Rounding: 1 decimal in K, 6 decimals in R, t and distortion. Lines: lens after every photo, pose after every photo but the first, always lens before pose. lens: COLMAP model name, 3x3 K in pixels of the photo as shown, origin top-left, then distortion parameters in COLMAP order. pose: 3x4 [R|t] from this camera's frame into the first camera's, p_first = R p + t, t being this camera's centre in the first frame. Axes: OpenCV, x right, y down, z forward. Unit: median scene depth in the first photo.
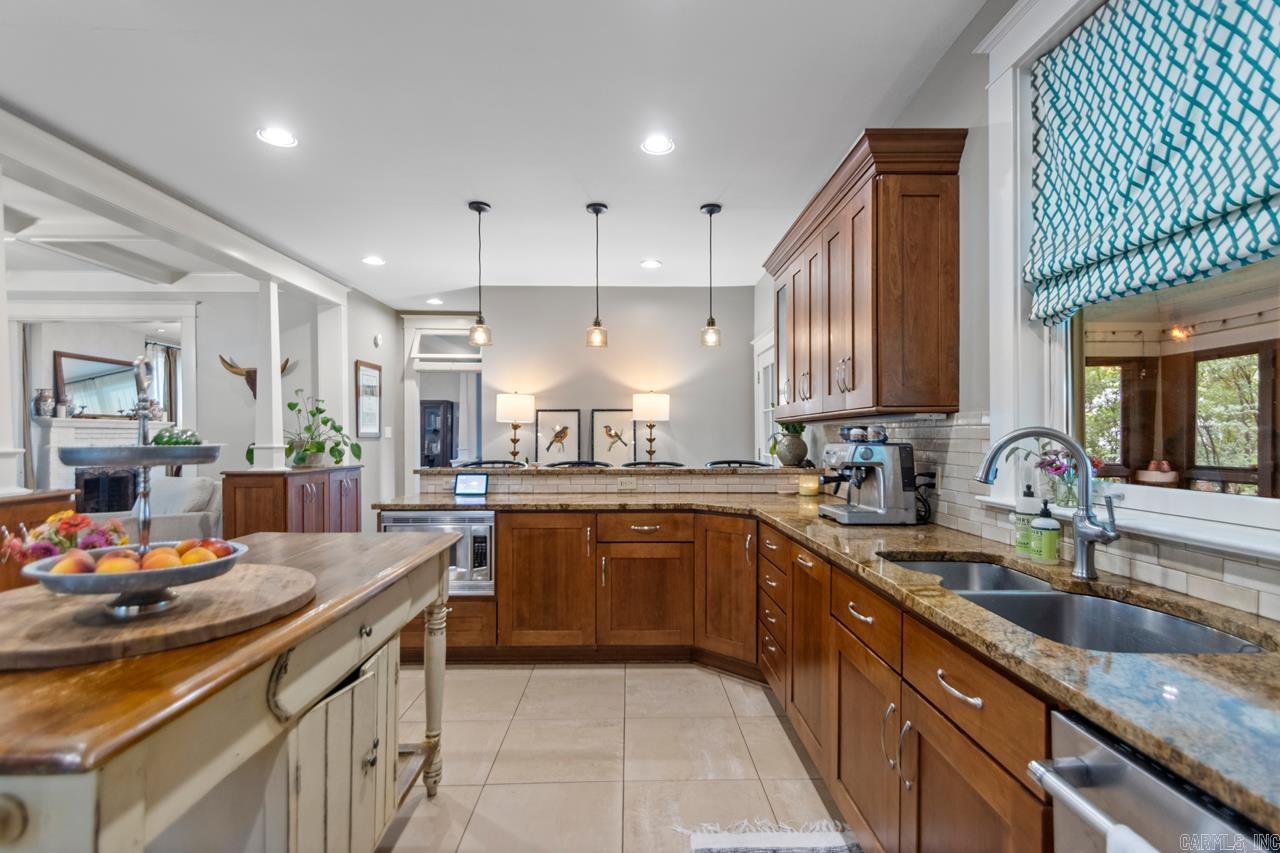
lens RADIAL K [[603.0, 0, 639.3], [0, 603.0, 433.9], [0, 0, 1]] dist [-0.000327, -0.000089]
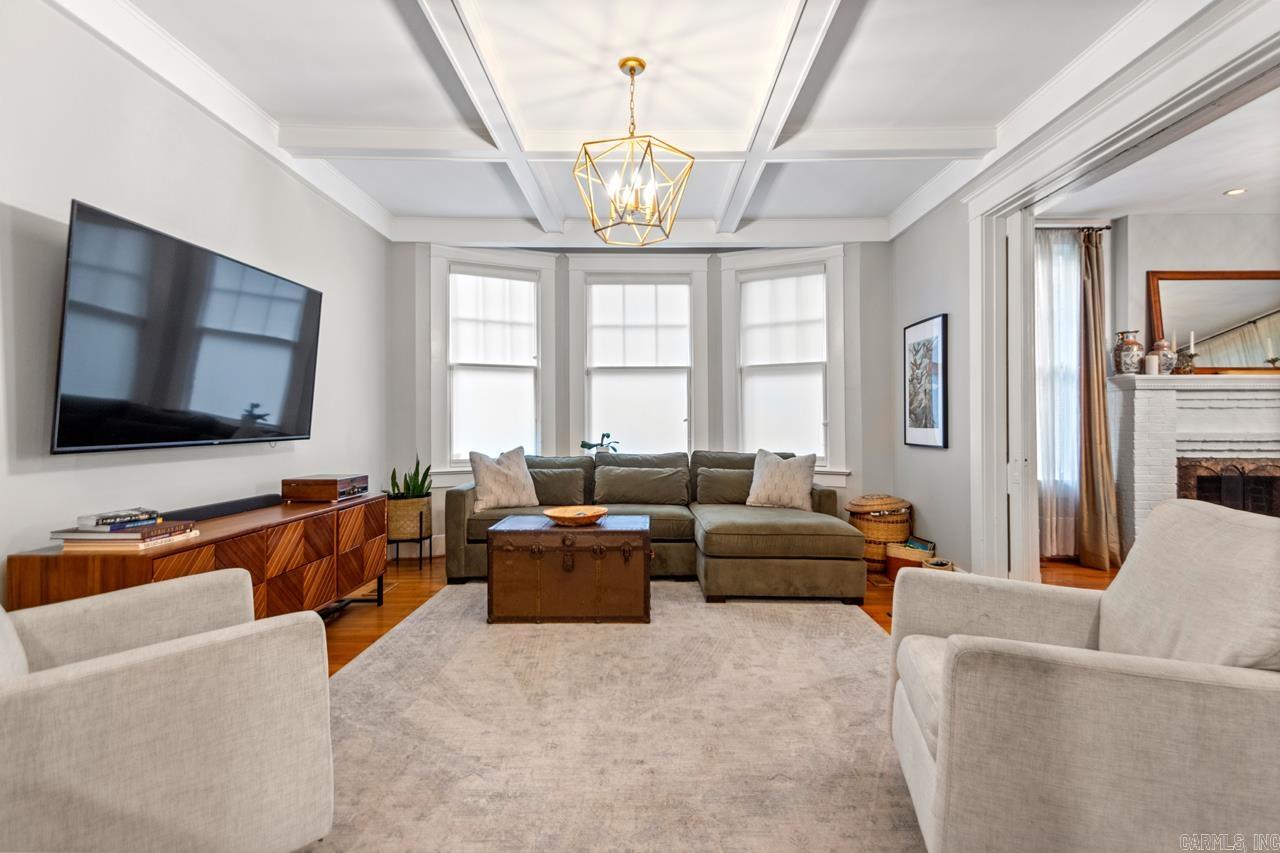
lens RADIAL K [[615.8, 0, 643.0], [0, 615.8, 417.6], [0, 0, 1]] dist [0.000831, 0.000173]
pose [[-0.016733, -0.000990, -0.999860, -0.316579], [0.005109, 0.999986, -0.001076, 0.015739], [0.999847, -0.005127, -0.016728, 0.488251]]
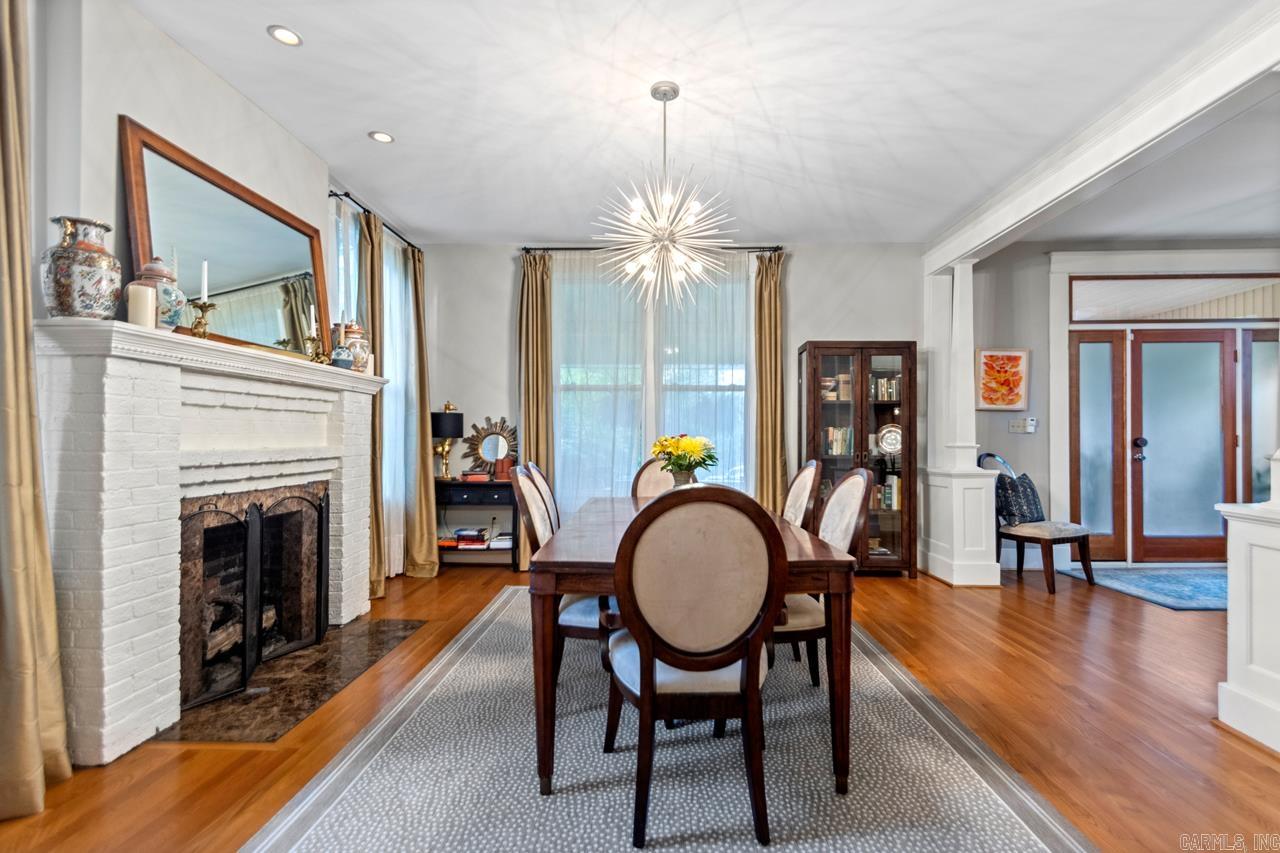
lens RADIAL K [[603.0, 0, 639.3], [0, 603.0, 433.9], [0, 0, 1]] dist [-0.000327, -0.000089]
pose [[0.998221, 0.006137, -0.059303, -0.707097], [-0.005983, 0.999978, 0.002770, 0.021899], [0.059318, -0.002410, 0.998236, 0.729247]]
